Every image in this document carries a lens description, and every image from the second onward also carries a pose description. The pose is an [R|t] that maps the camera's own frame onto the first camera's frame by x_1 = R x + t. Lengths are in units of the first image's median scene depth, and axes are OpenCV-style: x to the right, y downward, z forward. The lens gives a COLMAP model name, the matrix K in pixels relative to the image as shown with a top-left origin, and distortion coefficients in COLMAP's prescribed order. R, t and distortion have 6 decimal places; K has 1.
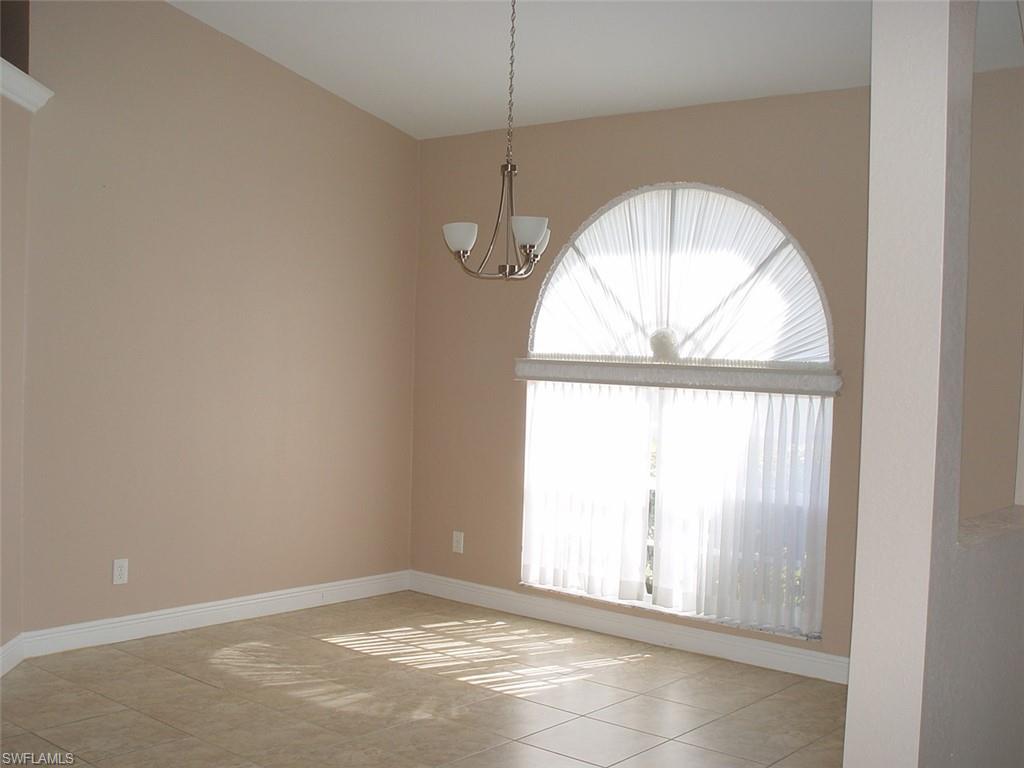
lens RADIAL K [[1161.4, 0, 512.0], [0, 1161.4, 384.0], [0, 0, 1]] dist [-0.197856, 0.223111]
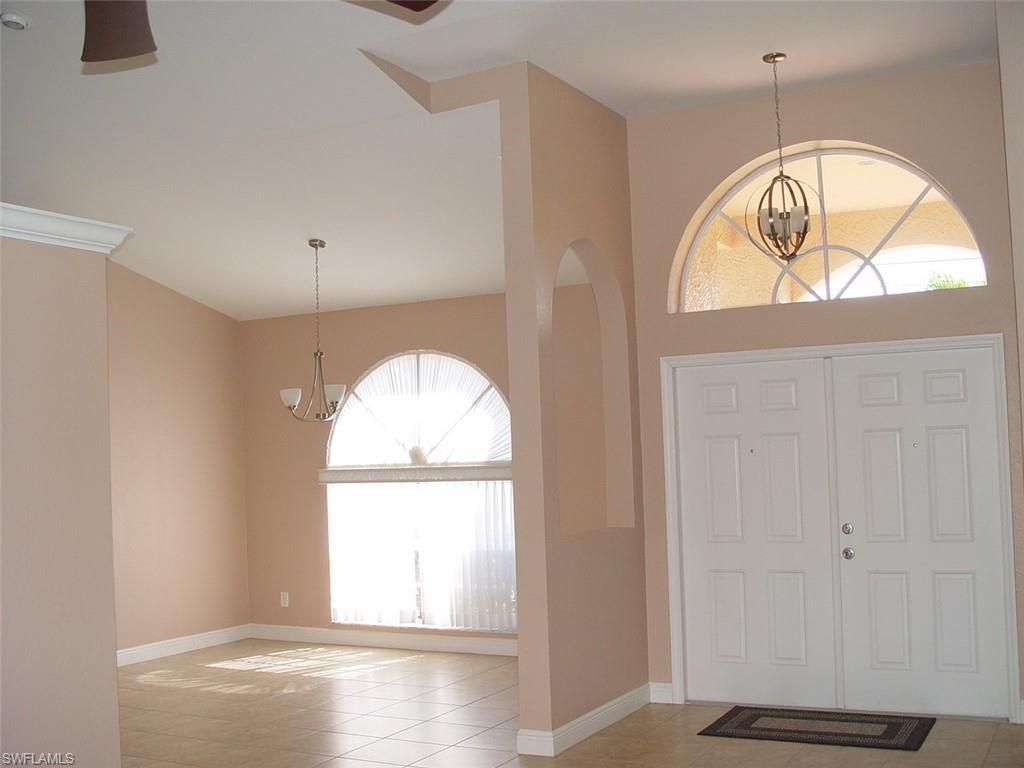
lens RADIAL K [[1161.4, 0, 512.0], [0, 1161.4, 384.0], [0, 0, 1]] dist [-0.197856, 0.223111]
pose [[0.974314, -0.050311, 0.219501, -0.082883], [0.069633, 0.994263, -0.081194, 0.006677], [-0.214157, 0.094393, 0.972228, -0.555216]]
